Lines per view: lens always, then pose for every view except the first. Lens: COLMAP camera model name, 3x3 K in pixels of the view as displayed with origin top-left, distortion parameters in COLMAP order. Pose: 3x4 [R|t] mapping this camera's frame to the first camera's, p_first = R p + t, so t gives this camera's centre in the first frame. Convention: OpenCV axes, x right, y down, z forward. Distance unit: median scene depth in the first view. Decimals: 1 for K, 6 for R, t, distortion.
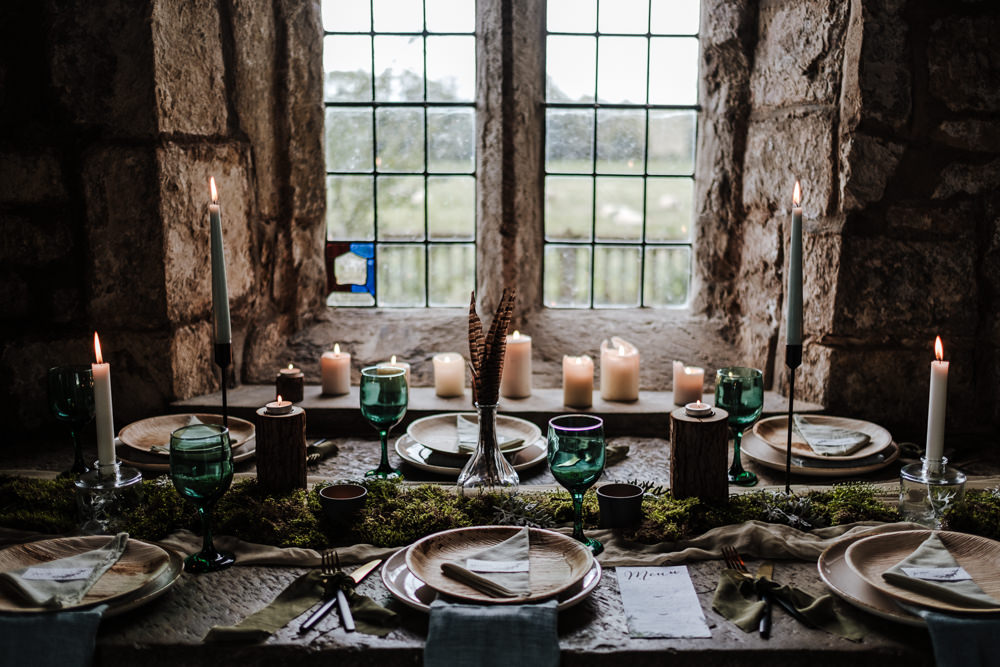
lens RADIAL K [[1067.9, 0, 526.3], [0, 1067.9, 336.3], [0, 0, 1]] dist [-0.014776, 0.000000]
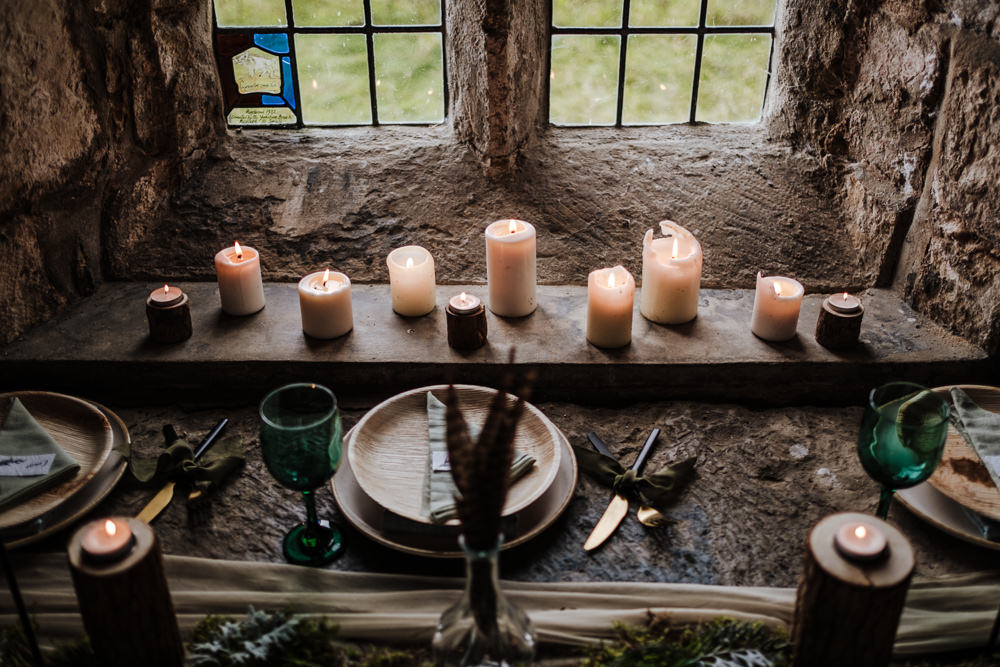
lens RADIAL K [[1017.9, 0, 504.4], [0, 1017.9, 334.7], [0, 0, 1]] dist [-0.013491, 0.000000]
pose [[0.999895, -0.012669, 0.007049, -0.019545], [0.009067, 0.925847, 0.377790, -0.167631], [-0.011313, -0.377687, 0.925864, 0.397611]]
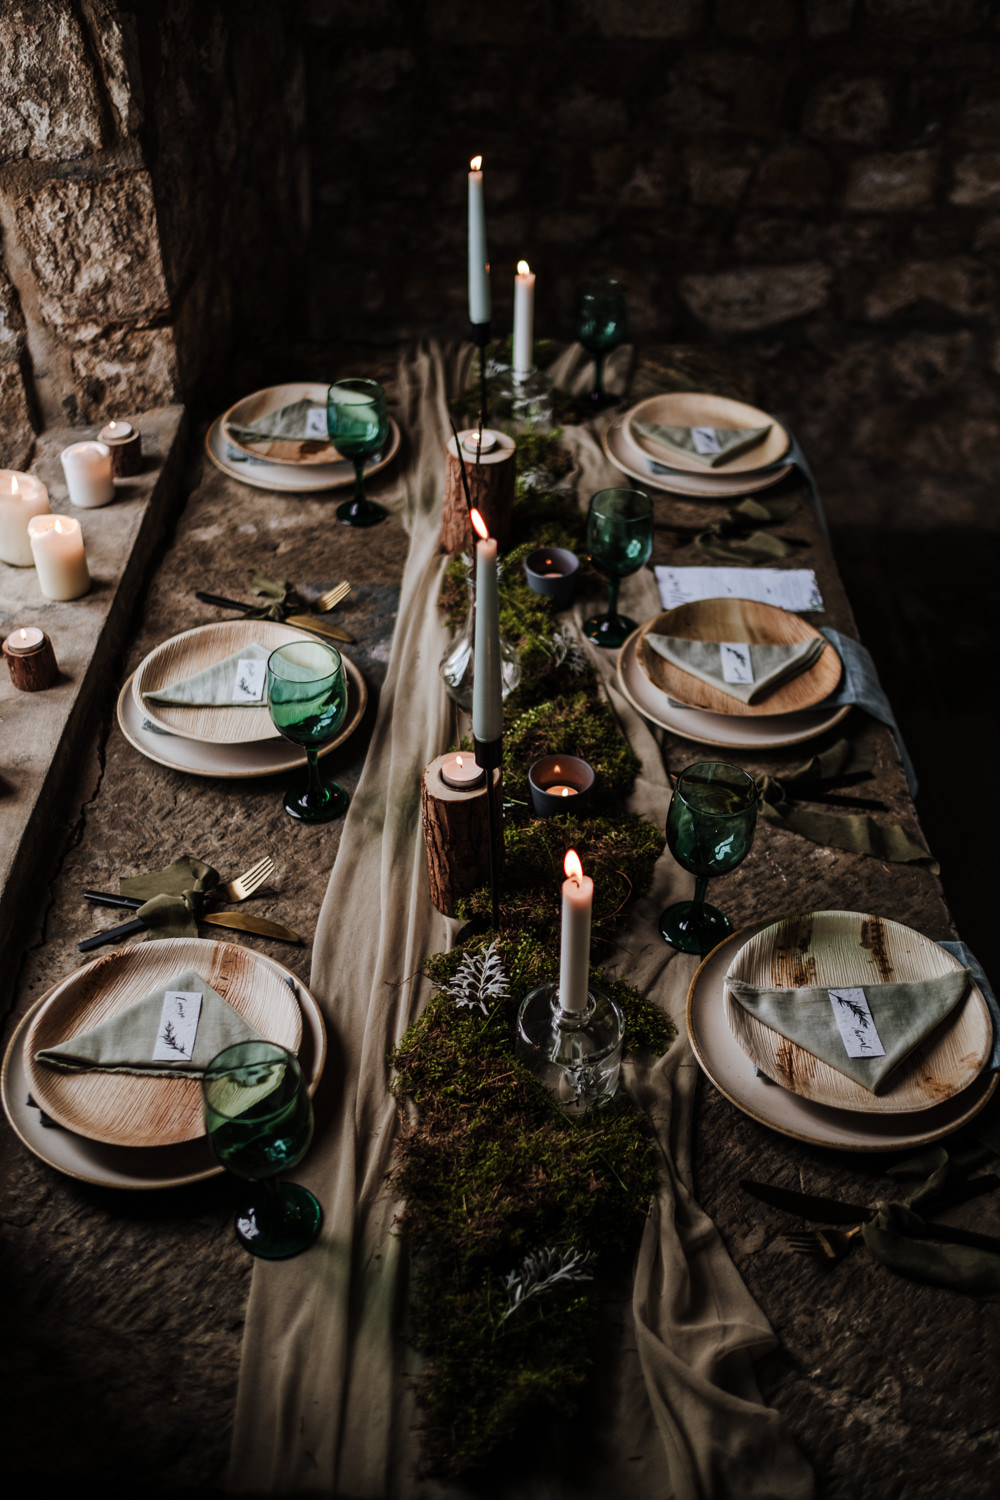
lens RADIAL K [[1503.6, 0, 495.1], [0, 1503.6, 746.8], [0, 0, 1]] dist [-0.019272, 0.000000]
pose [[-0.003499, -0.635784, 0.771859, -0.642310], [0.171856, 0.759997, 0.626793, -0.347490], [-0.985116, 0.134842, 0.106604, 0.644568]]
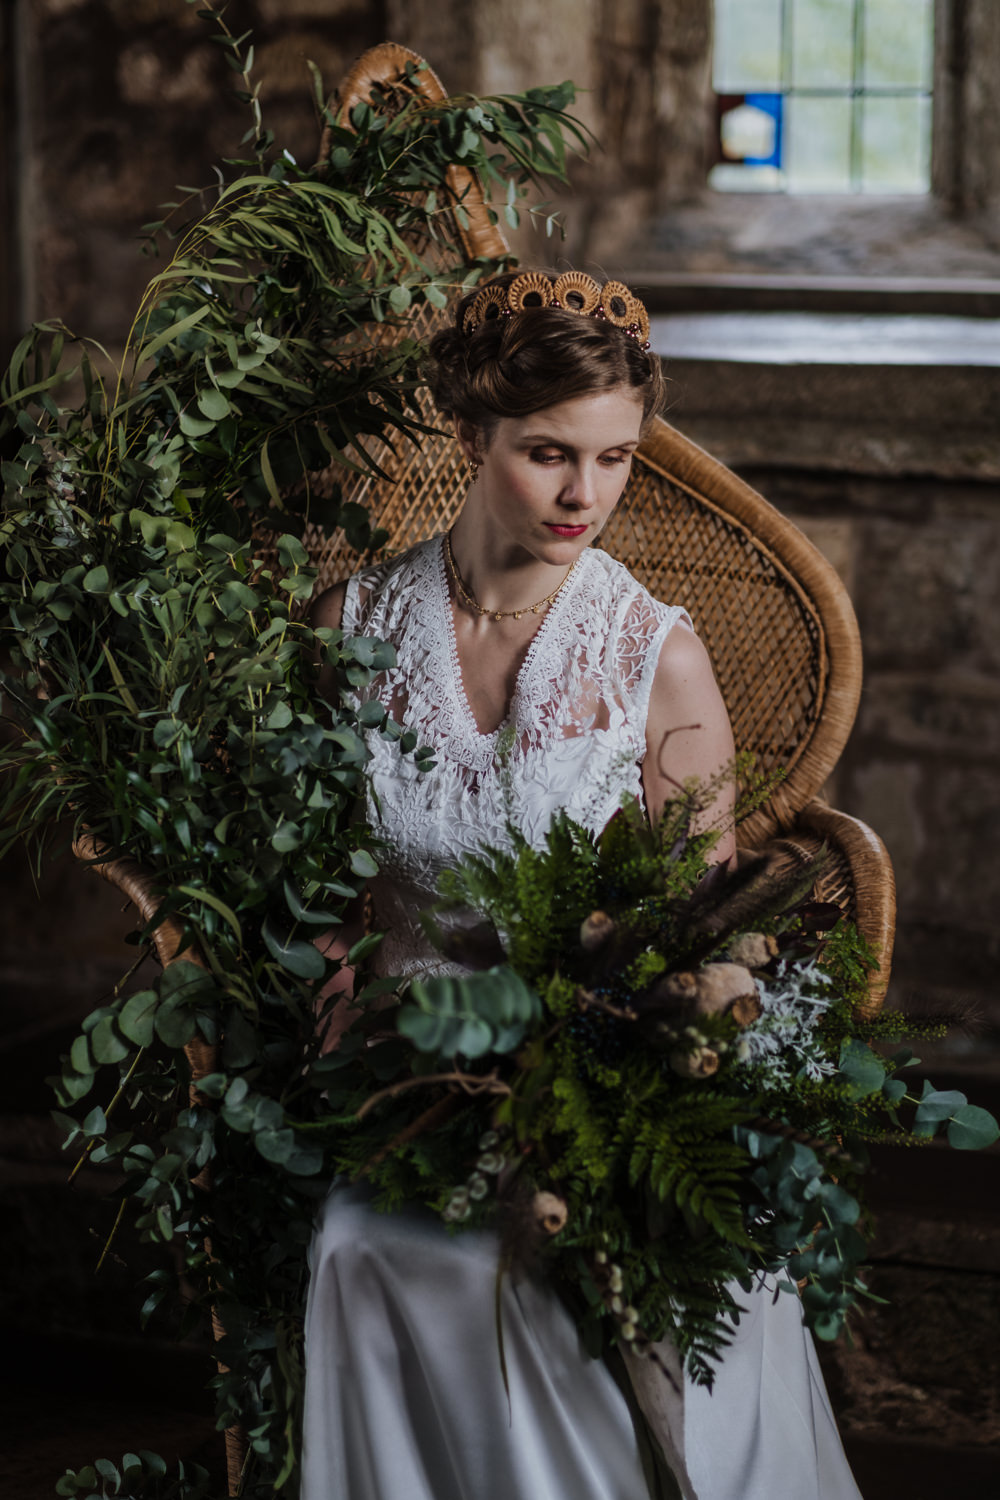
lens RADIAL K [[3887.9, 0, 501.9], [0, 3887.9, 753.6], [0, 0, 1]] dist [0.018268, 0.000000]
pose [[0.932902, 0.054804, -0.355935, 0.665865], [-0.058424, 0.998292, 0.000581, 0.381452], [0.355358, 0.020253, 0.934511, -1.529333]]
